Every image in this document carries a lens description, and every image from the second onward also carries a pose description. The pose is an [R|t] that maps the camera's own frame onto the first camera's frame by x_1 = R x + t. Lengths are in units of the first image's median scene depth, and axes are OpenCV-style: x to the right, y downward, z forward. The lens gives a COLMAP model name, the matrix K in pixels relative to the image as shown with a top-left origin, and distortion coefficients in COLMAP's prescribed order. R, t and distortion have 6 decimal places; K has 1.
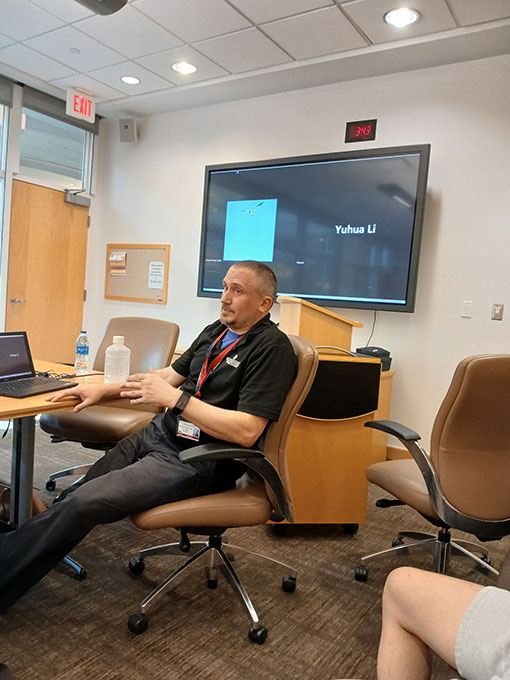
lens RADIAL K [[529.2, 0, 255.0], [0, 529.2, 340.0], [0, 0, 1]] dist [0.003141, -0.065979]
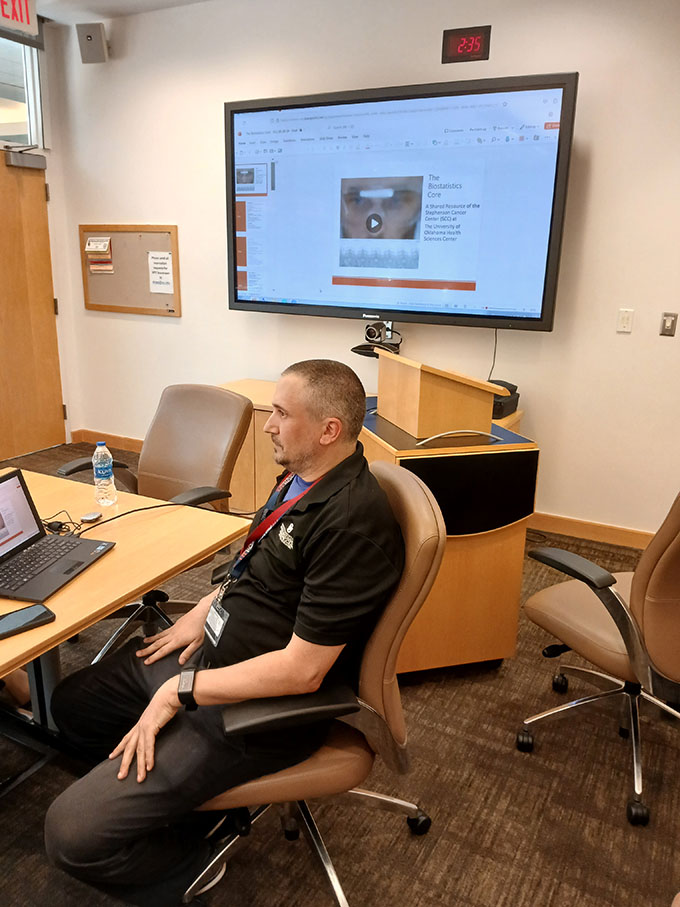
lens RADIAL K [[705.8, 0, 340.0], [0, 705.8, 453.5], [0, 0, 1]] dist [0.003141, -0.065979]
pose [[0.994426, -0.076553, 0.072509, -0.053757], [0.059273, 0.974583, 0.216042, -0.099946], [-0.087204, -0.210540, 0.973688, 0.069877]]
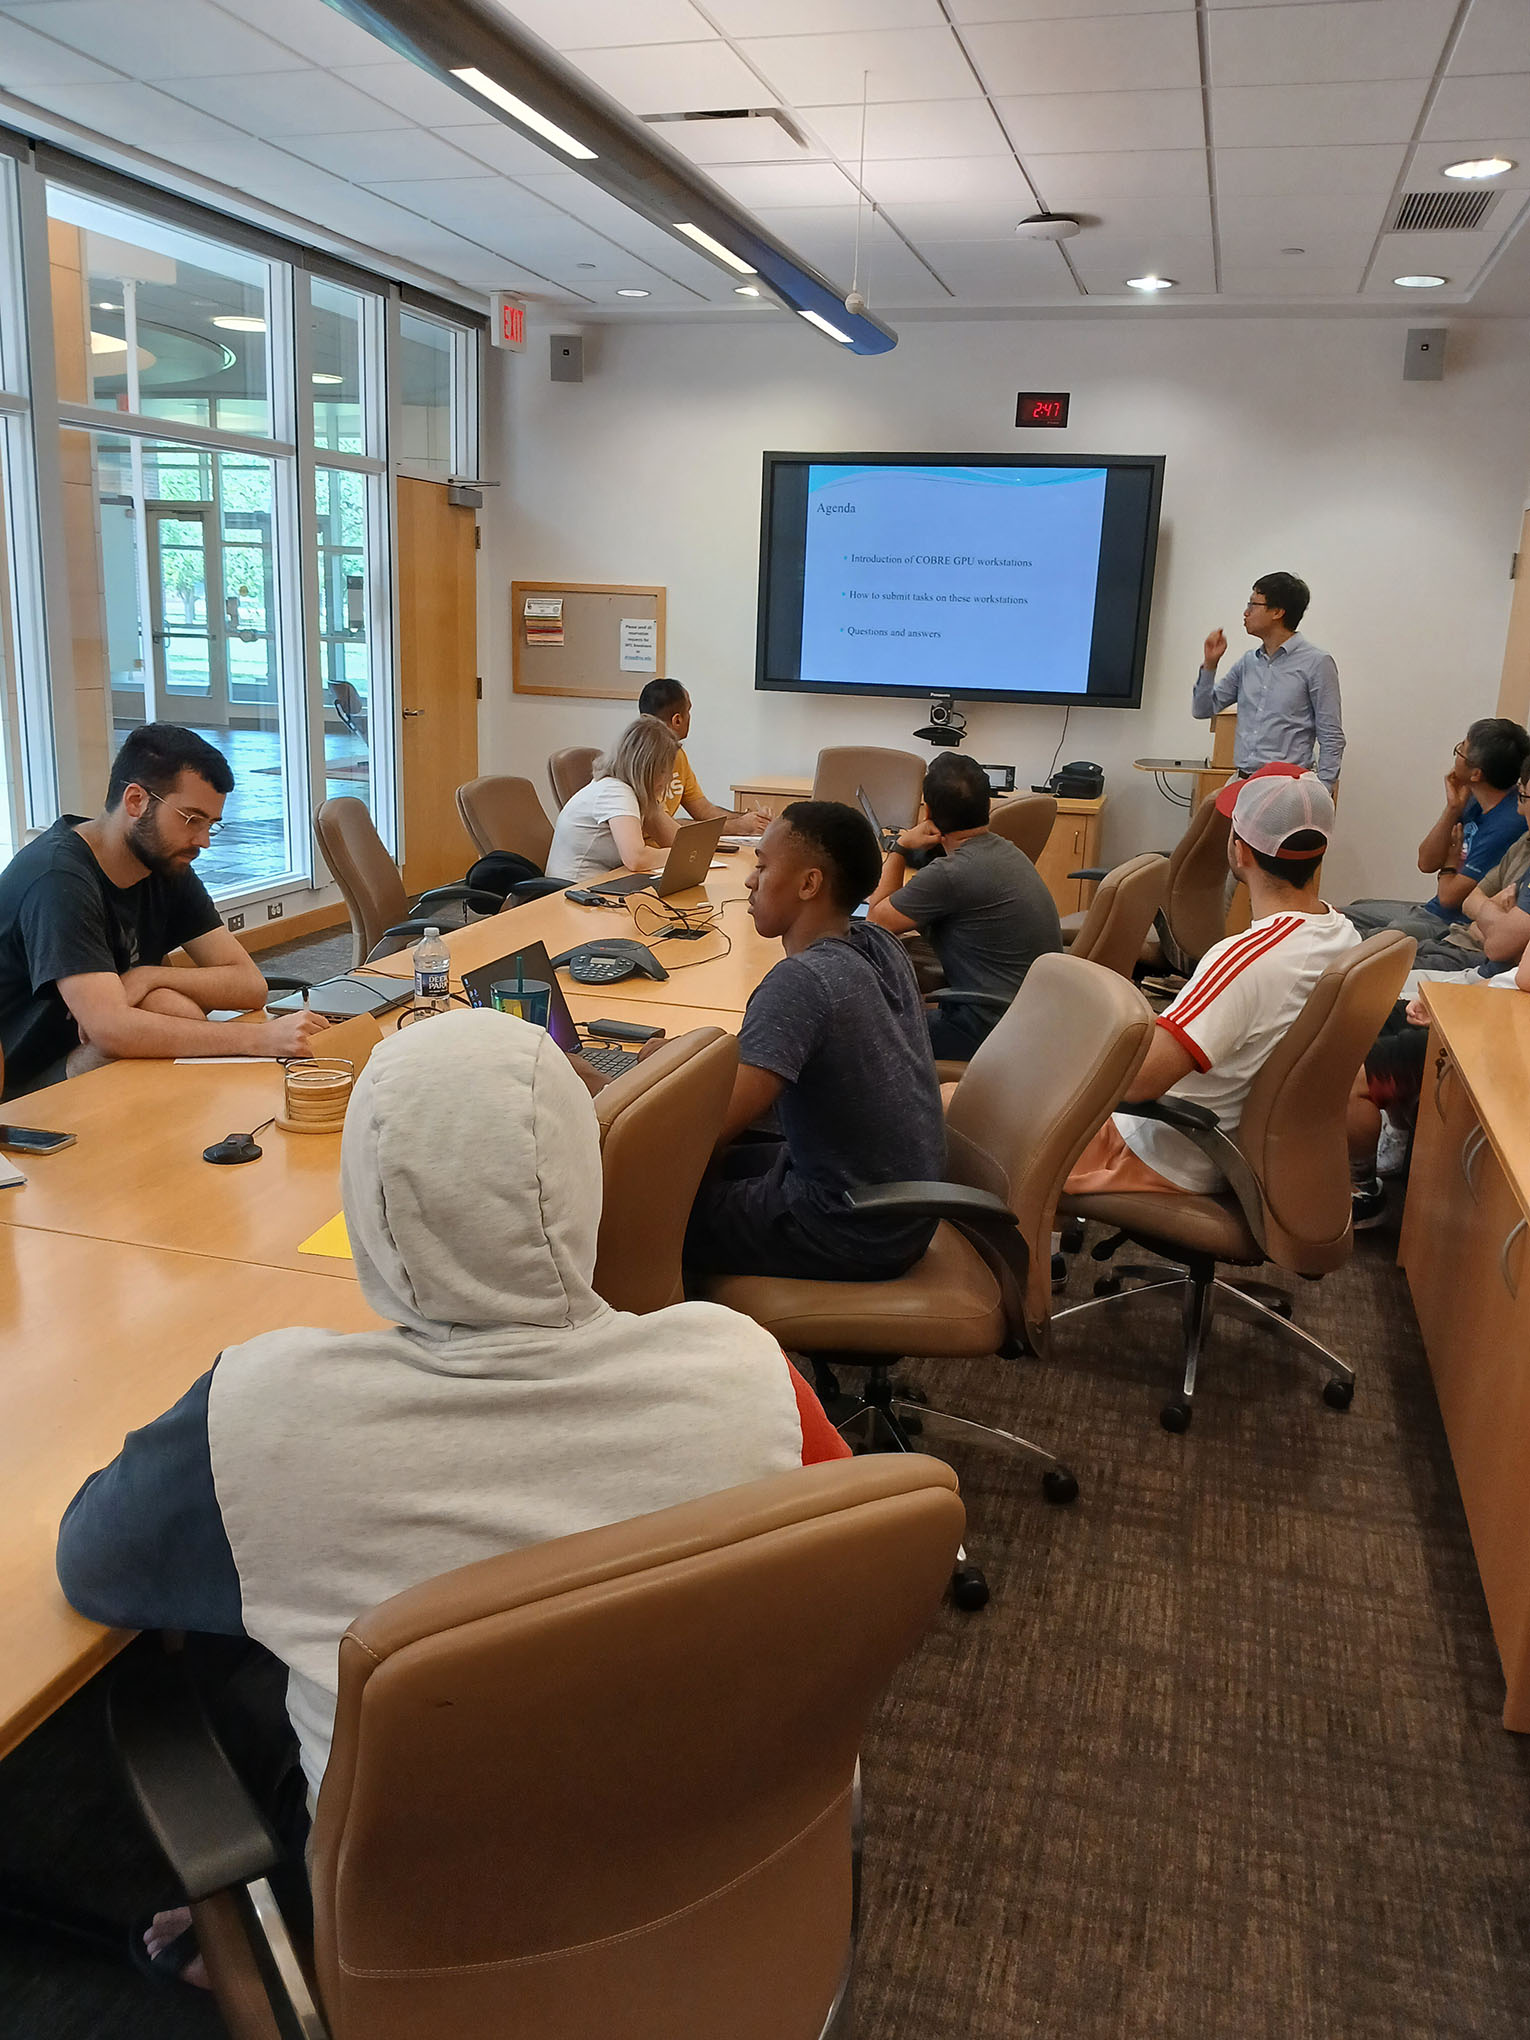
lens RADIAL K [[1597.3, 0, 757.9], [0, 1597.3, 1042.4], [0, 0, 1]] dist [0.039009, -0.127767]
pose [[0.955947, -0.115099, 0.270031, -0.706919], [0.055930, 0.974486, 0.217369, -0.096921], [-0.288160, -0.192690, 0.937995, -0.807597]]
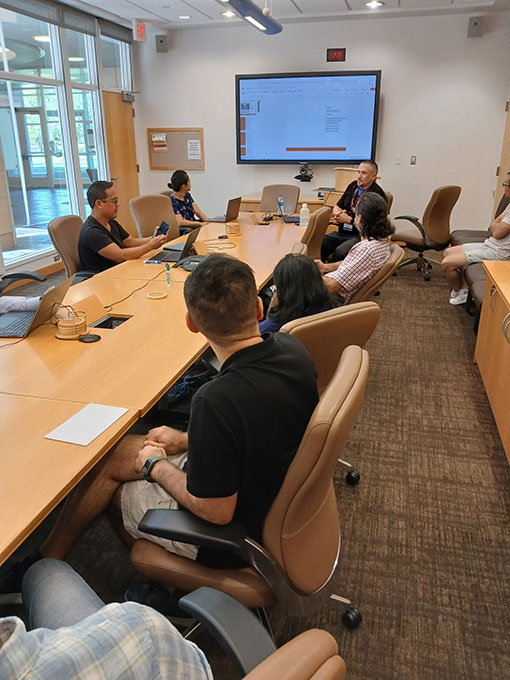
lens RADIAL K [[532.4, 0, 252.6], [0, 532.4, 347.5], [0, 0, 1]] dist [0.039009, -0.127767]
pose [[0.945131, -0.192113, 0.264234, -0.682388], [0.100378, 0.940464, 0.324734, -0.090344], [-0.310888, -0.280393, 0.908146, -0.734551]]
